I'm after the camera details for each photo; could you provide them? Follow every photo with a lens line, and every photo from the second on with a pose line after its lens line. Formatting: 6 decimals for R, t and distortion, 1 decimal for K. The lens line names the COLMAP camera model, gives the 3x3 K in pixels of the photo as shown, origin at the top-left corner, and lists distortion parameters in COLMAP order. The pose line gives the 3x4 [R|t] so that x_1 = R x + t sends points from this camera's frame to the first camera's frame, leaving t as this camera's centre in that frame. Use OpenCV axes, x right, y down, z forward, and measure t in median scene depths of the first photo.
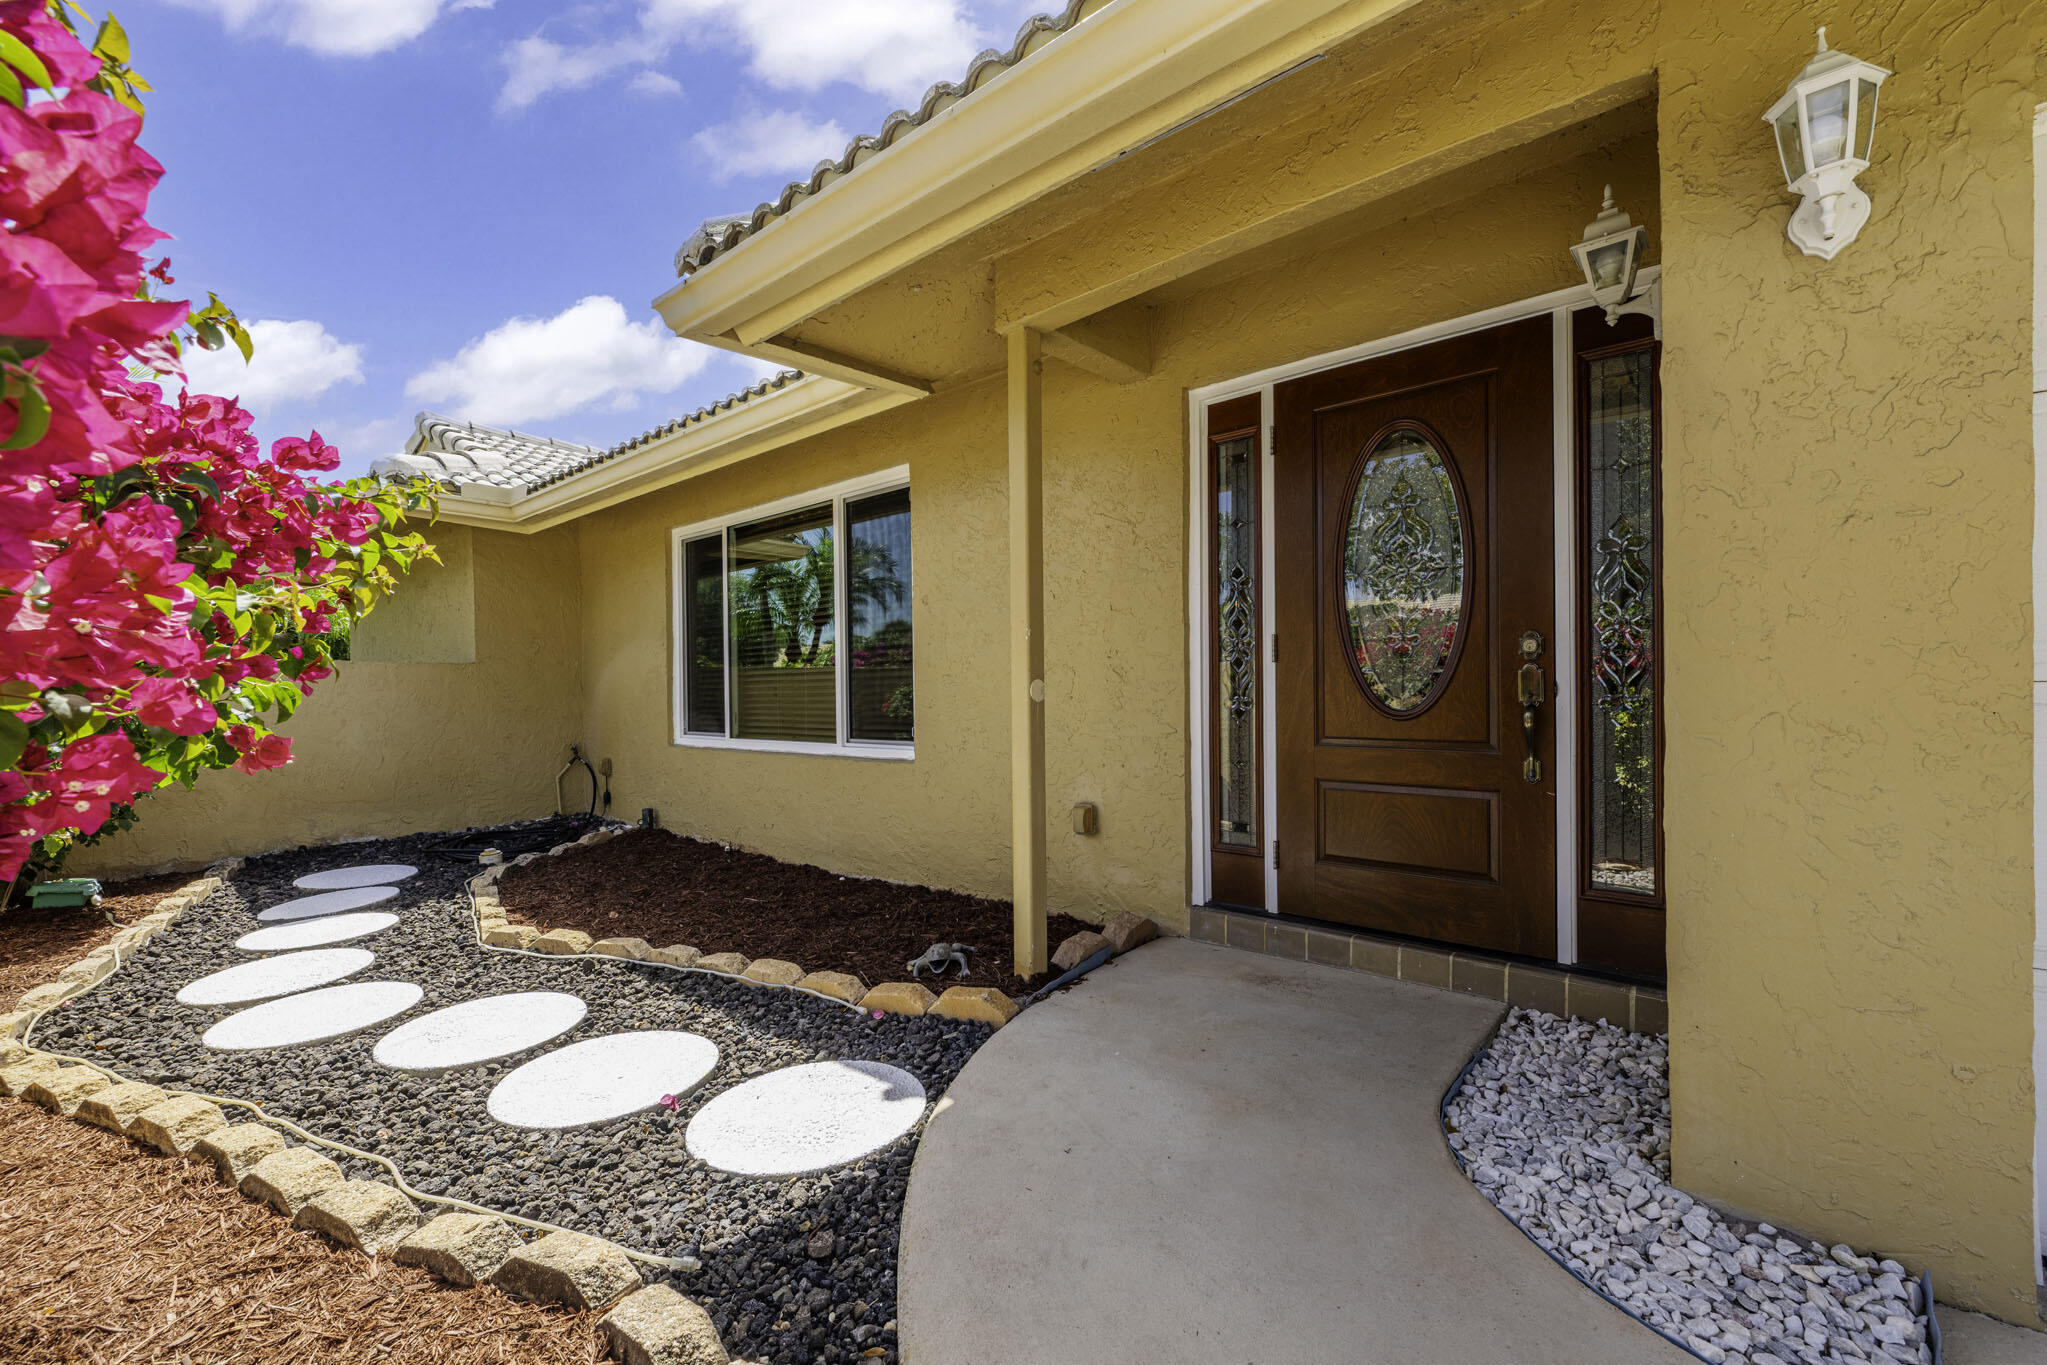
lens RADIAL K [[847.9, 0, 1030.0], [0, 847.9, 691.0], [0, 0, 1]] dist [-0.001893, -0.000535]
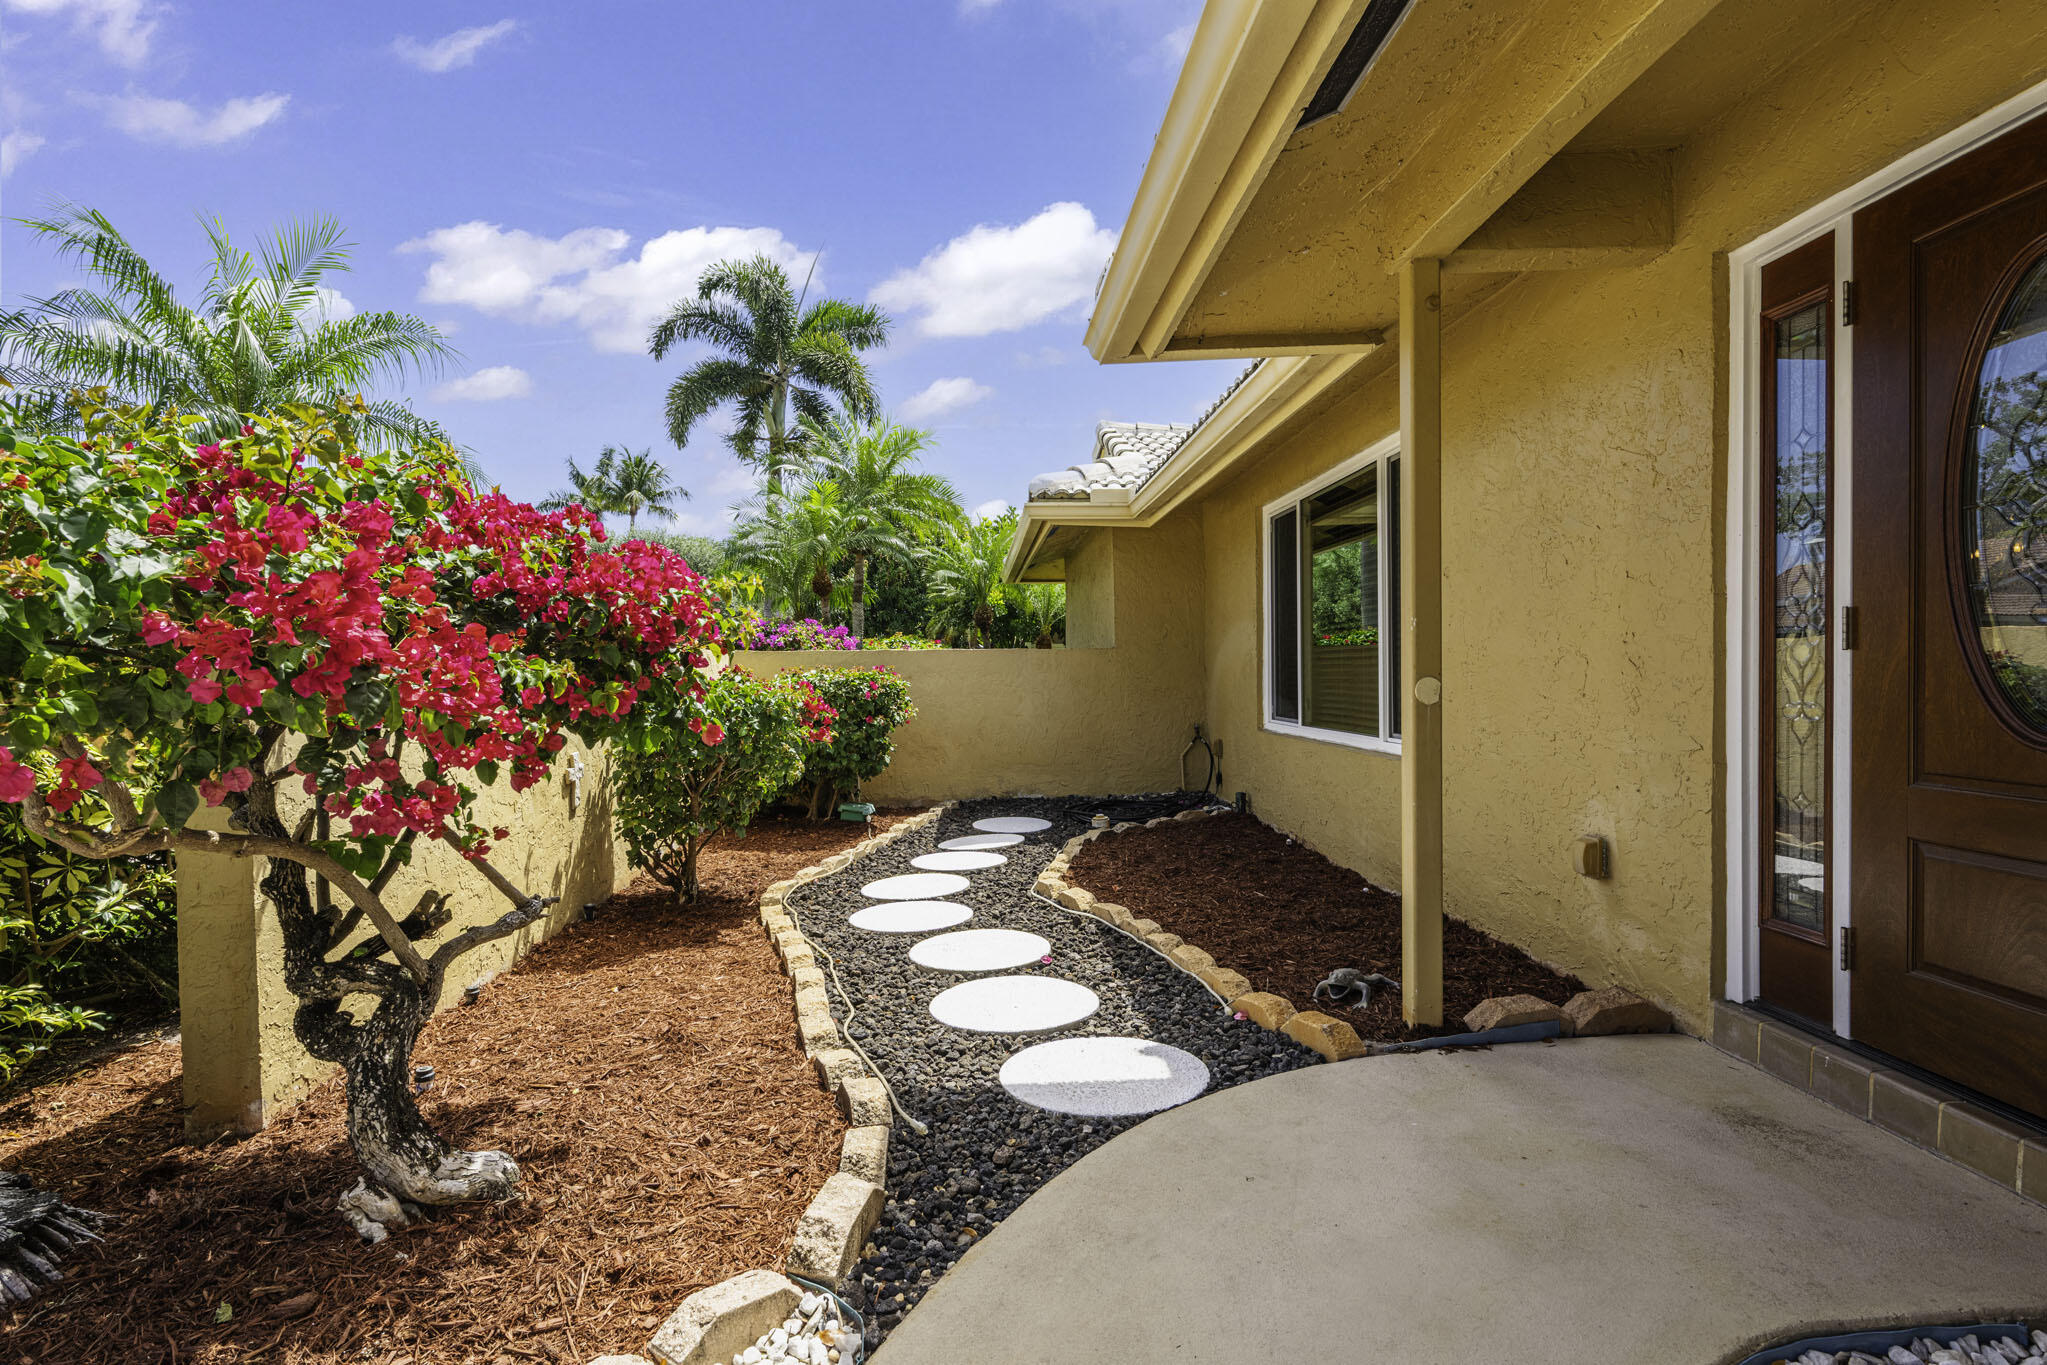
lens RADIAL K [[1000.4, 0, 1018.6], [0, 1000.4, 683.2], [0, 0, 1]] dist [-0.009975, -0.000458]
pose [[0.679503, 0.012832, -0.733560, 0.417309], [0.004379, 0.999758, 0.021545, -0.028193], [0.733660, -0.017852, 0.679283, 0.028440]]
